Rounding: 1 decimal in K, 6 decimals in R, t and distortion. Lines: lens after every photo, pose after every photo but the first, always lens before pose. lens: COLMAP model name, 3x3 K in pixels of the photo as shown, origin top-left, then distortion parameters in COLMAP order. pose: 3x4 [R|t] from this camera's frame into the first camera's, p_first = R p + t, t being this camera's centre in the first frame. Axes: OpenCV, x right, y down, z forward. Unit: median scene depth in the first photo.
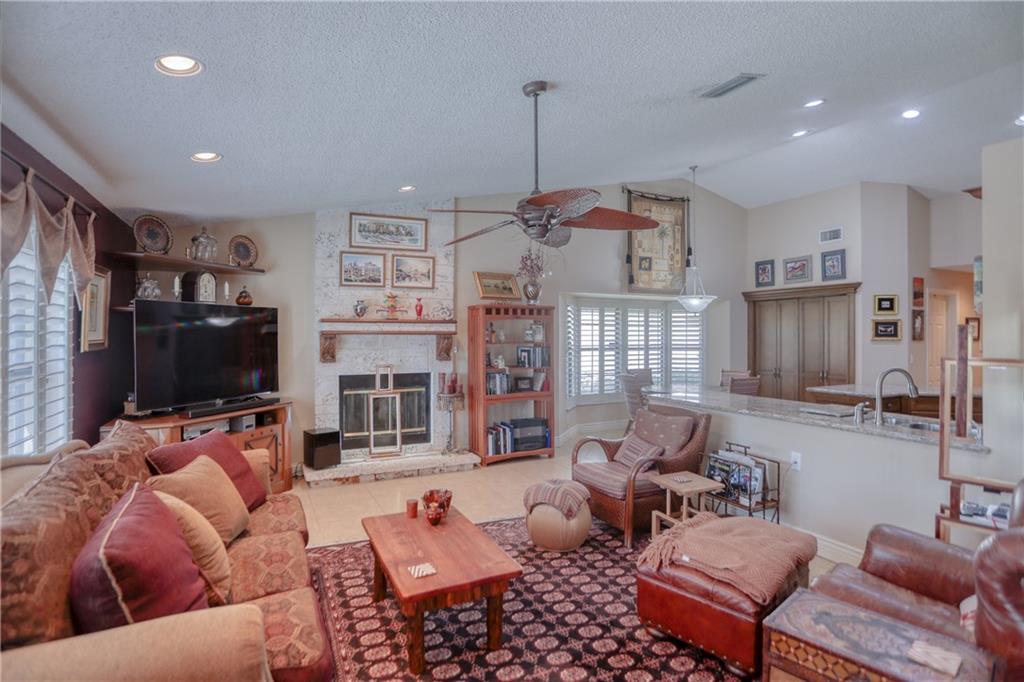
lens RADIAL K [[515.4, 0, 509.6], [0, 515.4, 331.2], [0, 0, 1]] dist [-0.073834, 0.036107]
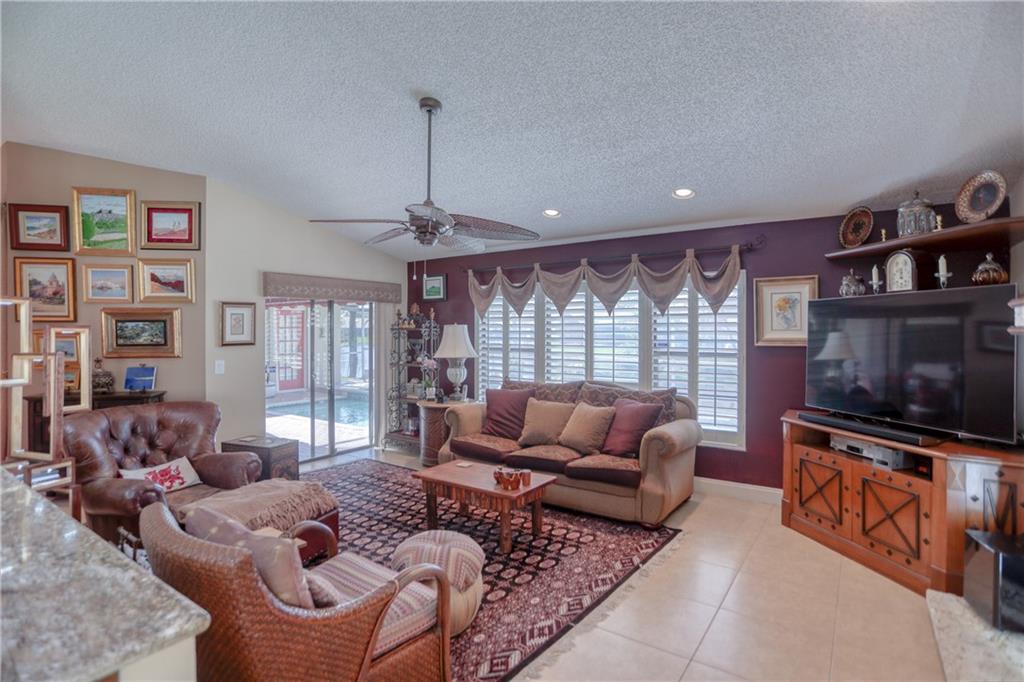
lens RADIAL K [[515.4, 0, 509.6], [0, 515.4, 331.2], [0, 0, 1]] dist [-0.073834, 0.036107]
pose [[-0.877327, 0.000060, -0.479894, 0.223353], [0.002527, 0.999987, -0.004494, 0.003774], [0.479887, -0.005155, -0.877315, 1.072848]]
